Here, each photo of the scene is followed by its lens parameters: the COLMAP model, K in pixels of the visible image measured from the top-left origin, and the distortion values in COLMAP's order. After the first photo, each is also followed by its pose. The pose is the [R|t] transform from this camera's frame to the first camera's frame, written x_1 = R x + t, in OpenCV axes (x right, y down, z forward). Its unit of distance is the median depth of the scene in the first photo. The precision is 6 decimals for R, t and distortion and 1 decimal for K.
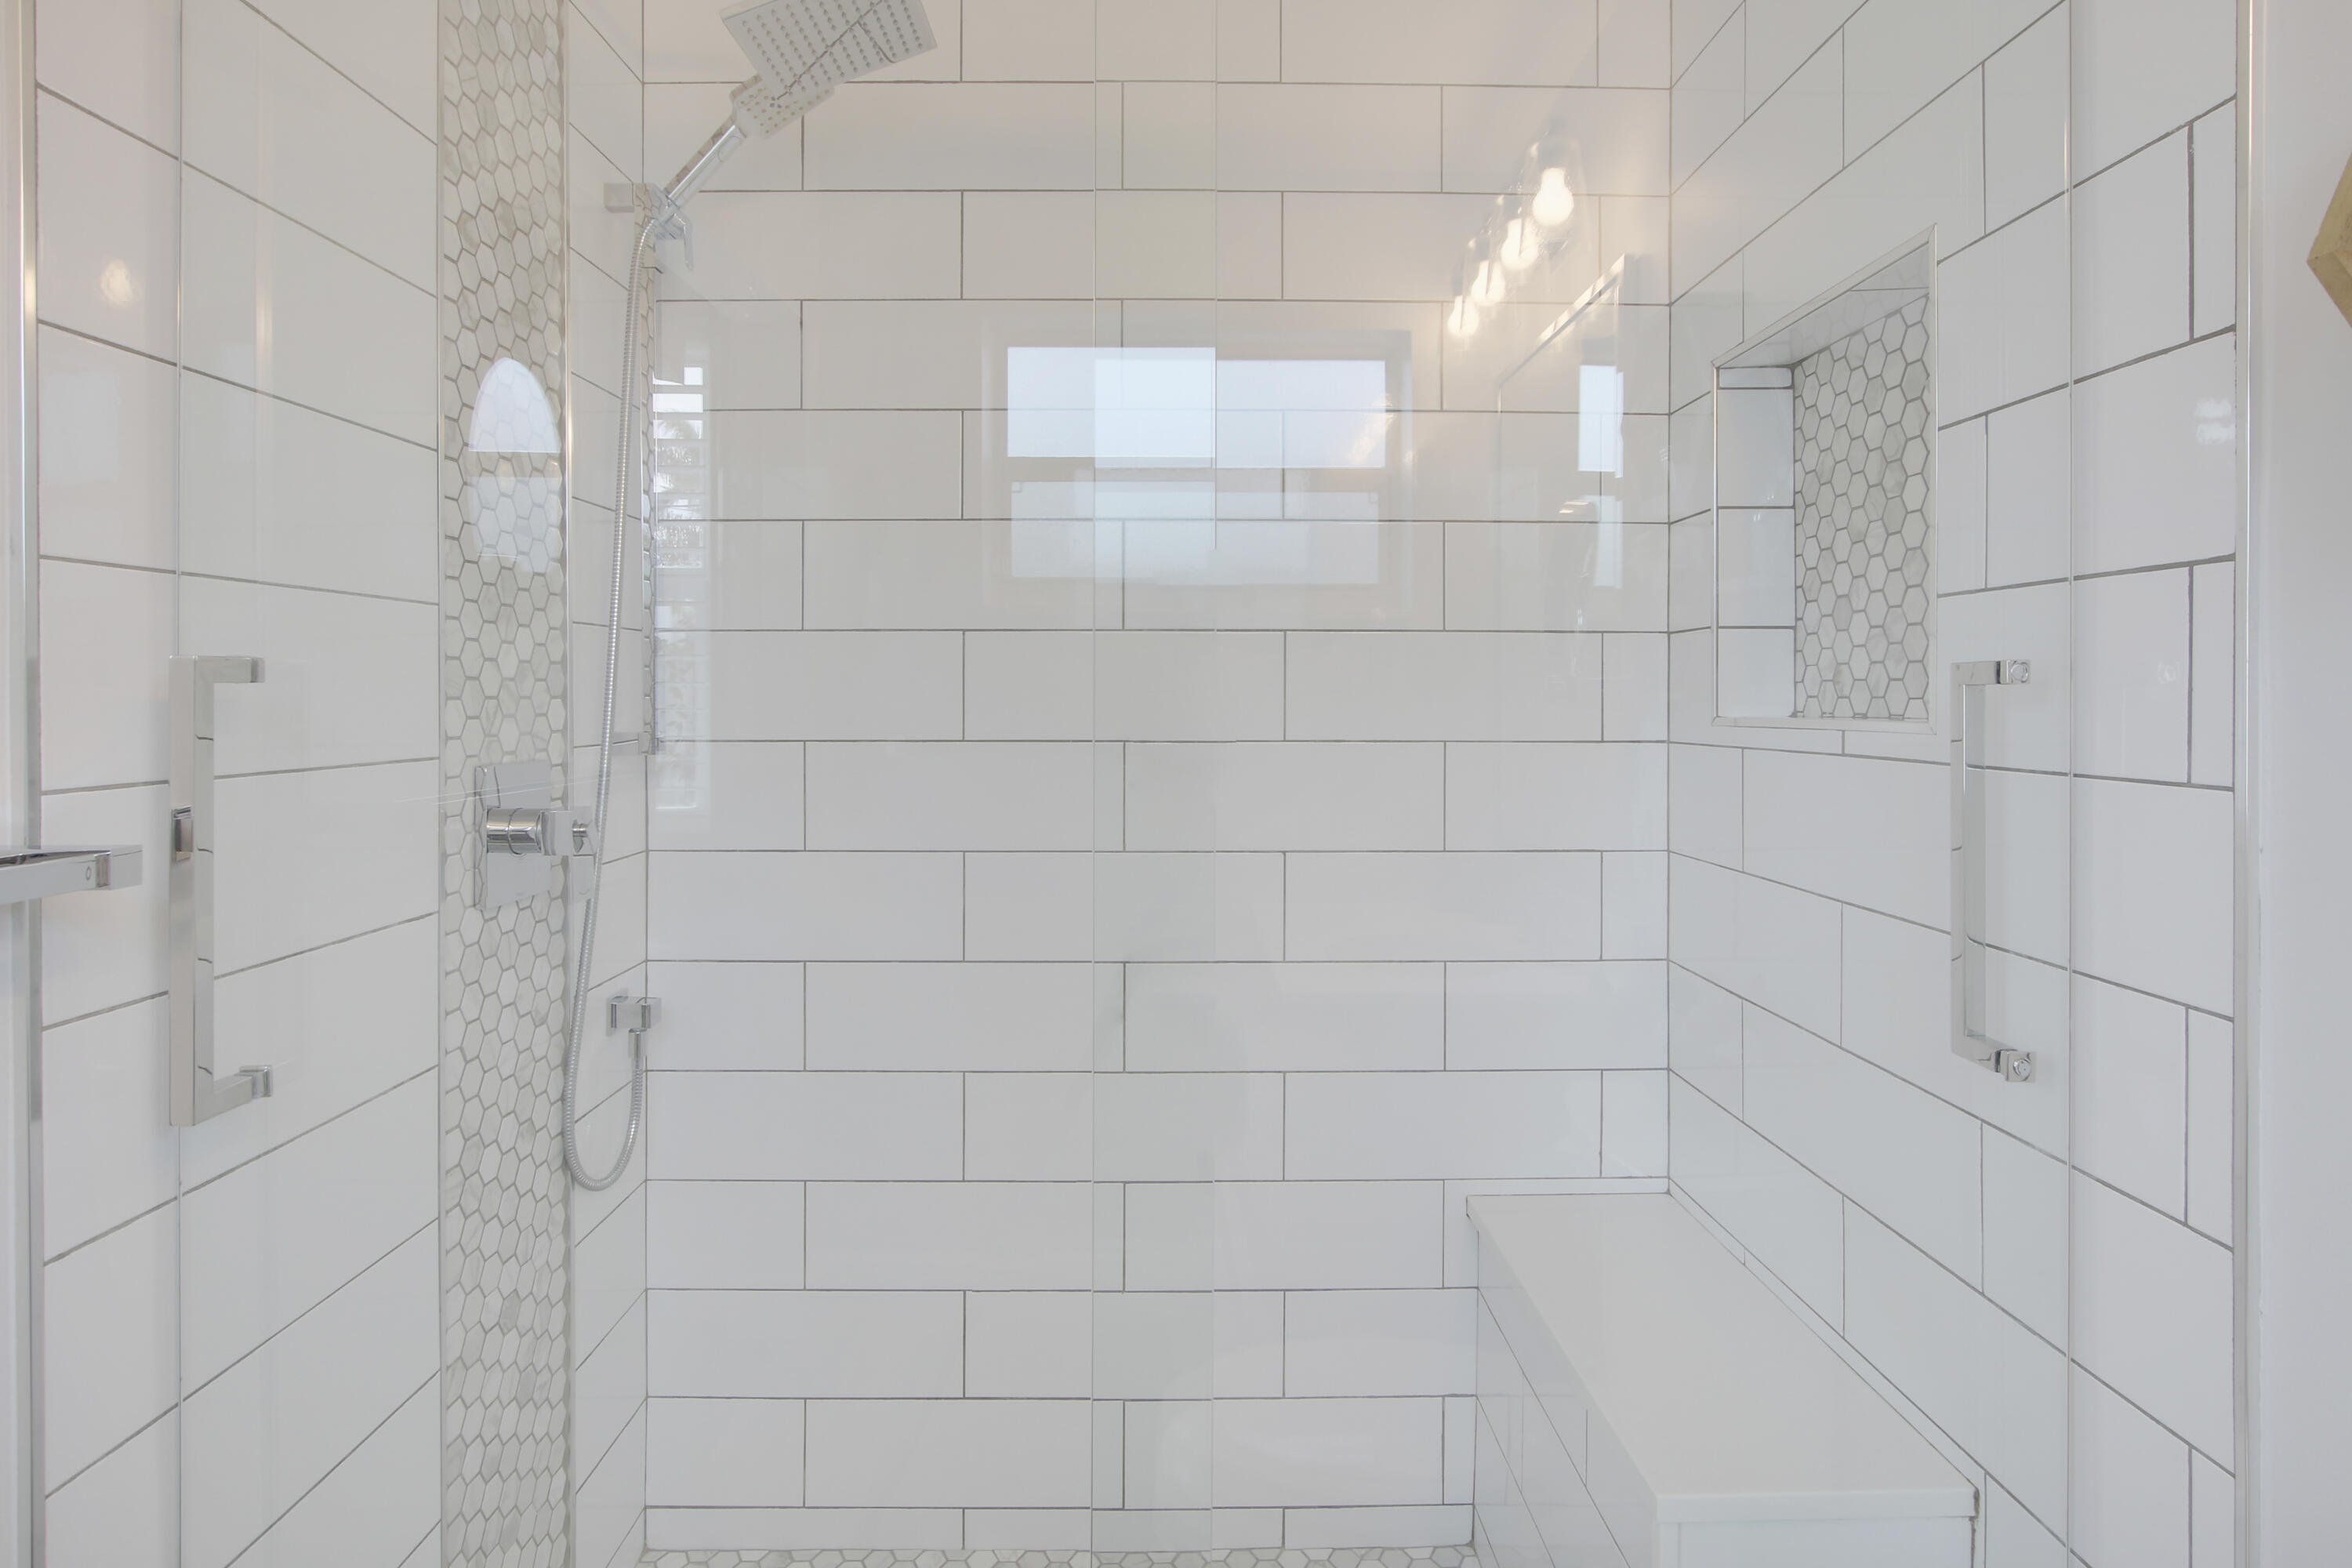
lens RADIAL K [[1239.4, 0, 1174.3], [0, 1239.4, 700.1], [0, 0, 1]] dist [-0.021383, 0.000660]
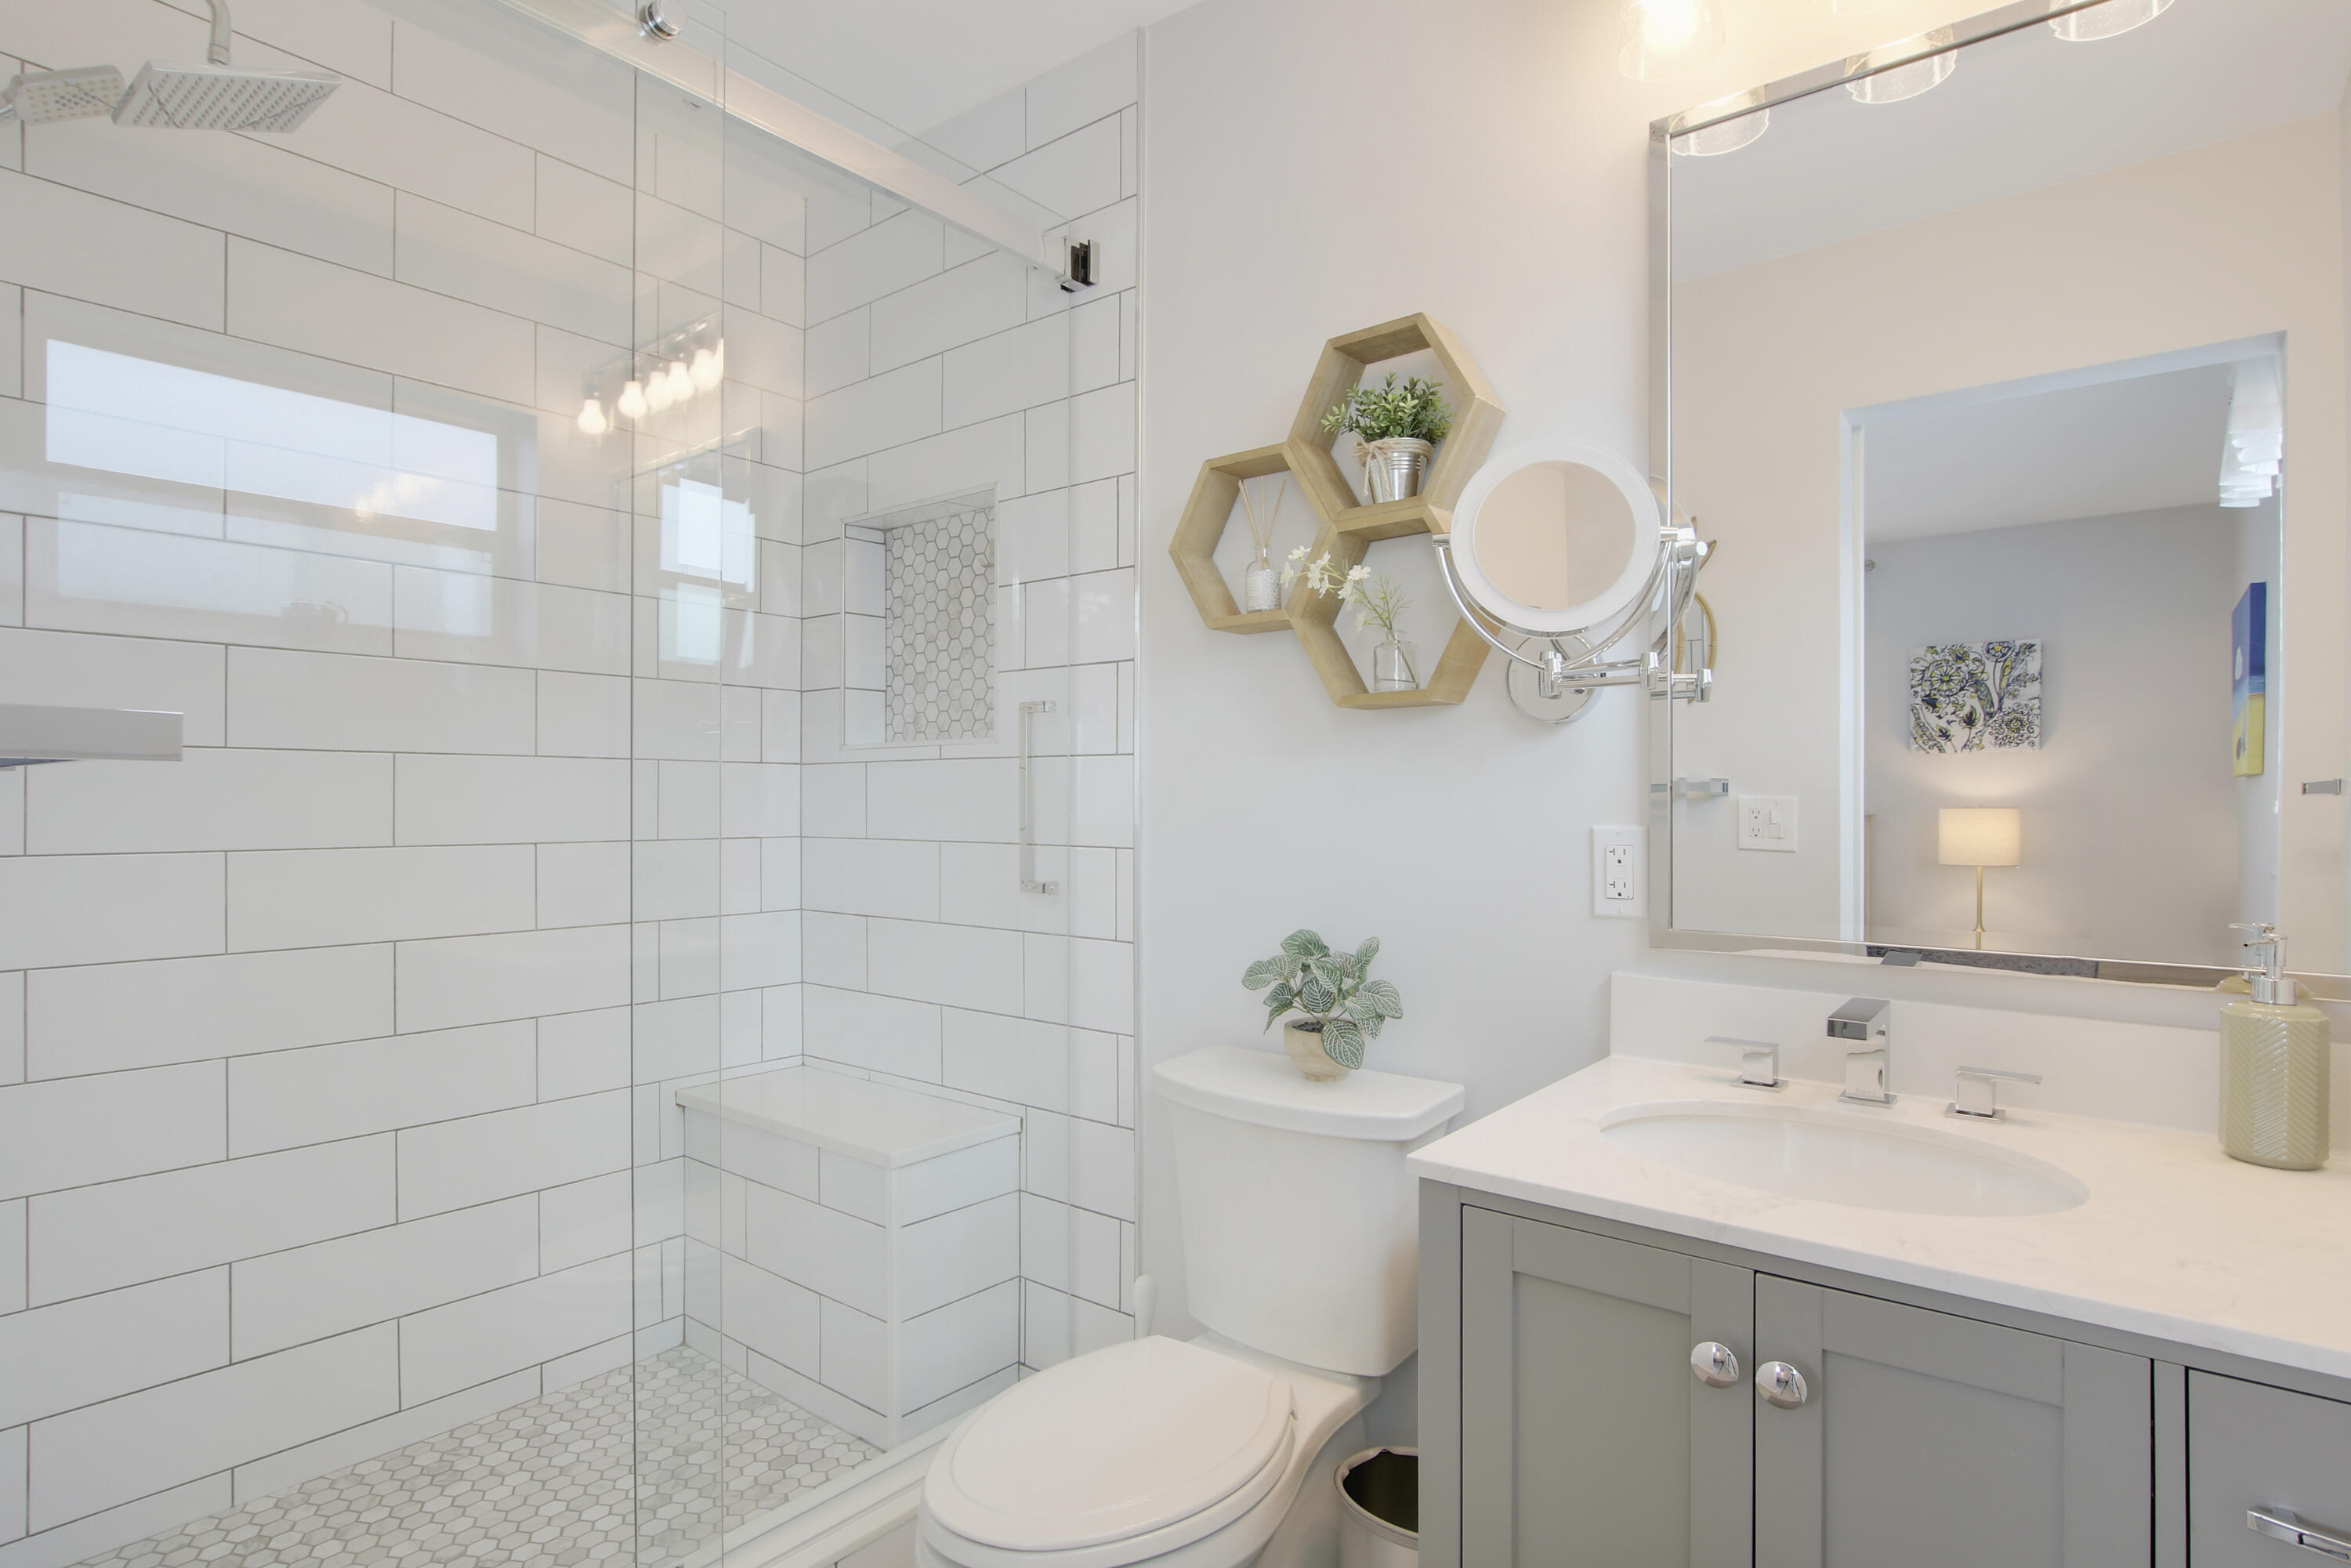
lens RADIAL K [[1247.7, 0, 1181.1], [0, 1247.7, 789.6], [0, 0, 1]] dist [-0.022198, 0.002365]
pose [[0.629806, 0.009927, 0.776689, -0.567019], [-0.000551, 0.999924, -0.012333, 0.097792], [-0.776752, 0.007339, 0.629763, -0.364576]]
